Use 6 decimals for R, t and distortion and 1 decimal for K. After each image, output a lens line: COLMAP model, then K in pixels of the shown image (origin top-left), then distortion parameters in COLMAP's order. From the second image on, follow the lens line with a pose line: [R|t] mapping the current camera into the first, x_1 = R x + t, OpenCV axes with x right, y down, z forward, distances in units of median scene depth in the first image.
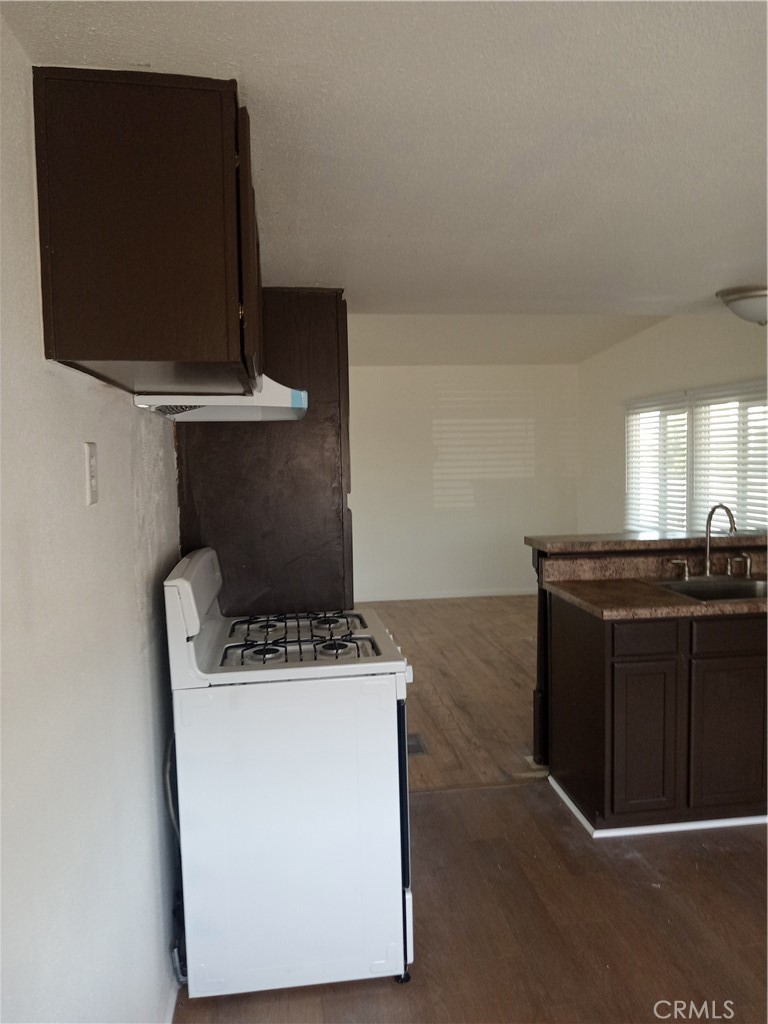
lens RADIAL K [[769.2, 0, 388.8], [0, 769.2, 512.3], [0, 0, 1]] dist [0.004108, -0.051243]
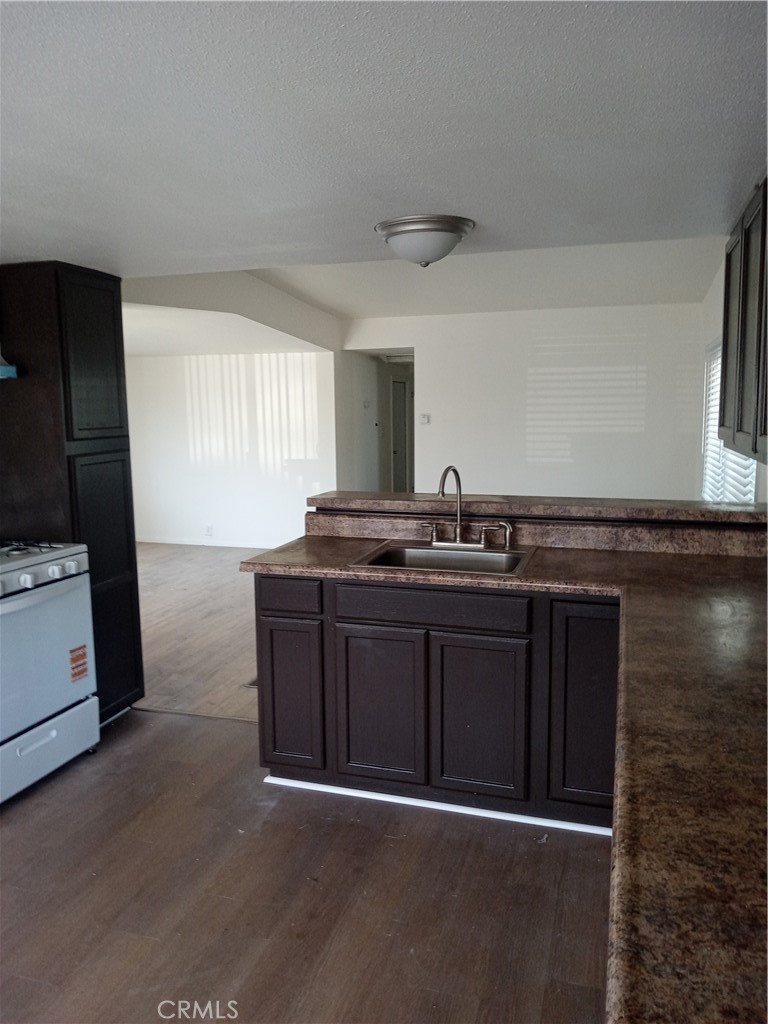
lens RADIAL K [[784.1, 0, 378.8], [0, 784.1, 509.4], [0, 0, 1]] dist [0.011515, 0.005190]
pose [[0.899234, 0.070565, -0.431739, 0.502274], [-0.043570, 0.996444, 0.072114, -0.015081], [0.435293, -0.046037, 0.899111, 0.079427]]
